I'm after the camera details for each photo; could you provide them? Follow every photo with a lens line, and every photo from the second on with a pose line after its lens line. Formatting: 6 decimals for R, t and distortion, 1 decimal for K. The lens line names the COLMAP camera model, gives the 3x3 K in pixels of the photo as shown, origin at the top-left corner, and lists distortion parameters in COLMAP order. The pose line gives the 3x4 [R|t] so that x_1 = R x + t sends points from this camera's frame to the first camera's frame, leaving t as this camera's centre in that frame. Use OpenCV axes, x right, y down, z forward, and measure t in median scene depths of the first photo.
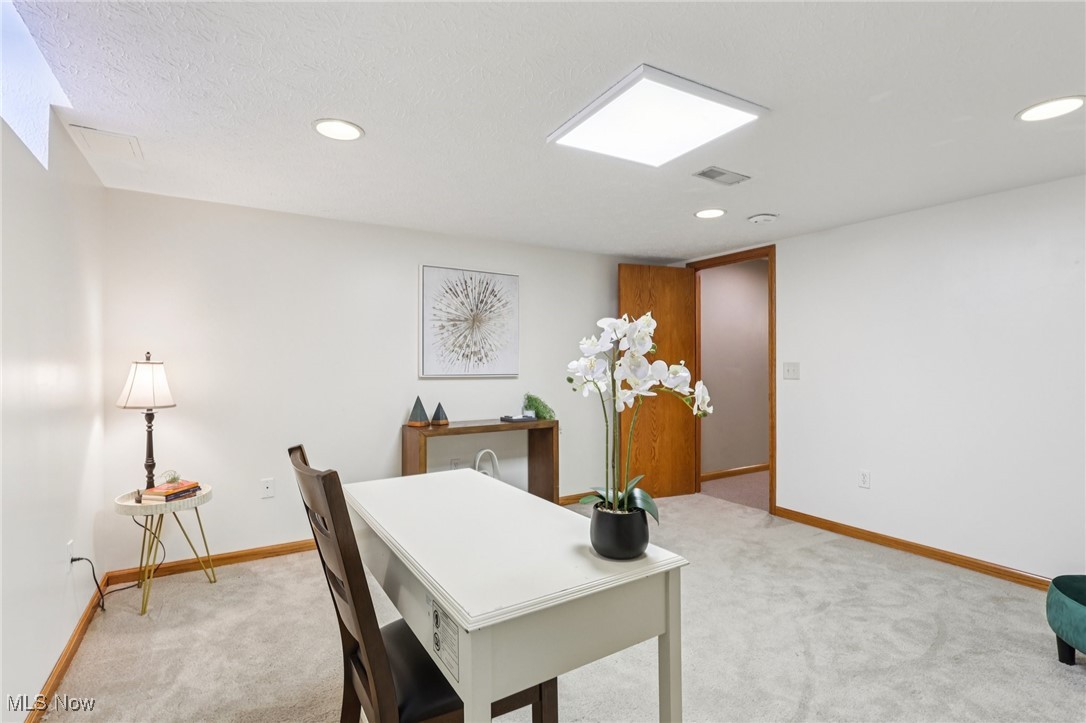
lens RADIAL K [[510.5, 0, 542.0], [0, 510.5, 363.1], [0, 0, 1]] dist [-0.003402, 0.000289]
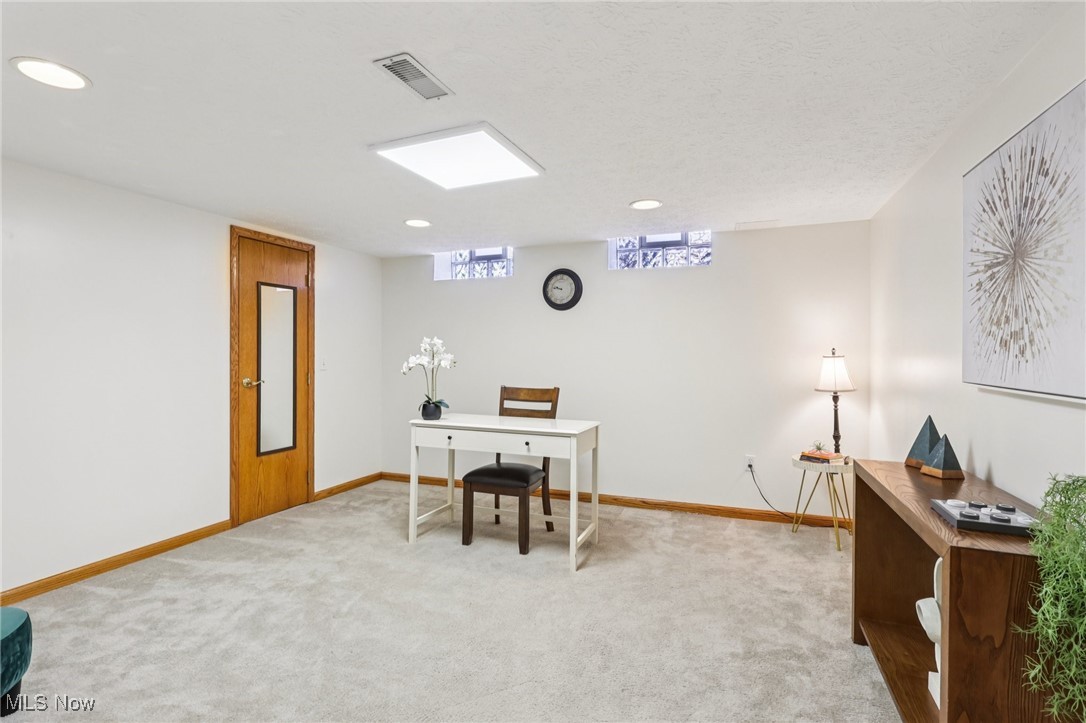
lens RADIAL K [[510.5, 0, 541.0], [0, 510.5, 357.5], [0, 0, 1]] dist [-0.003402, 0.000289]
pose [[-0.793279, 0.006856, -0.608820, 0.422911], [0.003593, 0.999972, 0.006579, -0.006133], [0.608848, 0.003031, -0.793281, 1.102126]]
